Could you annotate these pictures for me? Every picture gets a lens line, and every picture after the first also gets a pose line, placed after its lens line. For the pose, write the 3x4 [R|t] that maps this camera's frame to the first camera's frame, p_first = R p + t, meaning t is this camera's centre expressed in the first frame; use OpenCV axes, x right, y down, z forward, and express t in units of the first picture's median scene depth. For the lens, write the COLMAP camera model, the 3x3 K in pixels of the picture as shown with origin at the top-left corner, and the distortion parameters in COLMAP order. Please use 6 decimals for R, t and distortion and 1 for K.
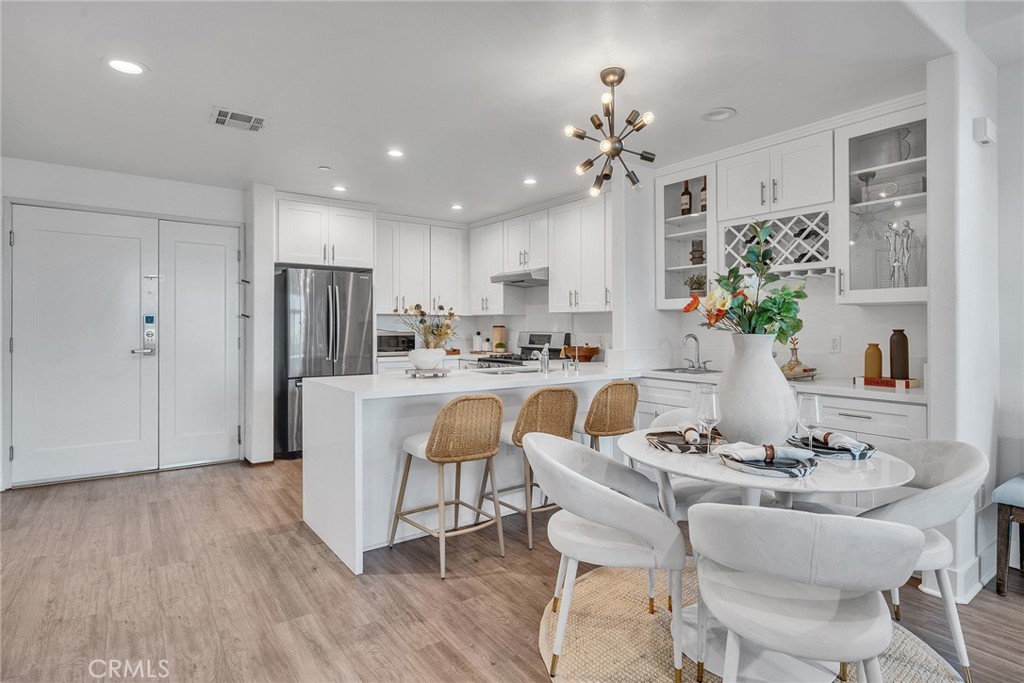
lens RADIAL K [[525.7, 0, 508.0], [0, 525.7, 361.7], [0, 0, 1]] dist [-0.000909, -0.000070]
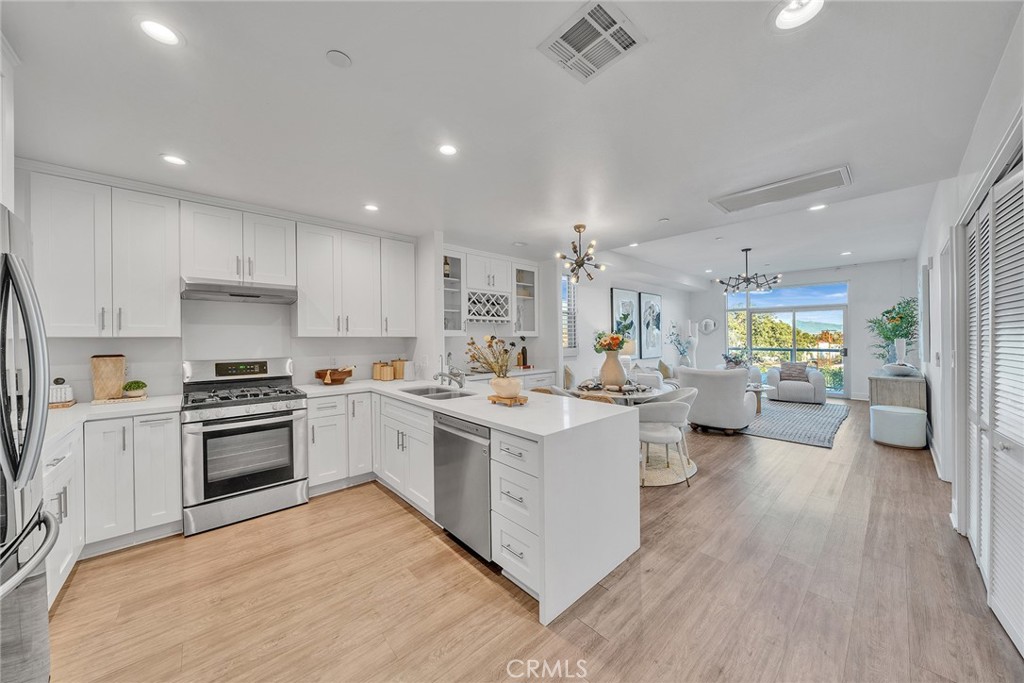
lens RADIAL K [[349.7, 0, 513.5], [0, 349.7, 347.1], [0, 0, 1]] dist [-0.006698, 0.000087]
pose [[-0.106746, -0.032010, 0.993771, -0.926787], [0.066237, 0.997032, 0.039230, -0.122015], [-0.992078, 0.070012, -0.104309, 1.151012]]
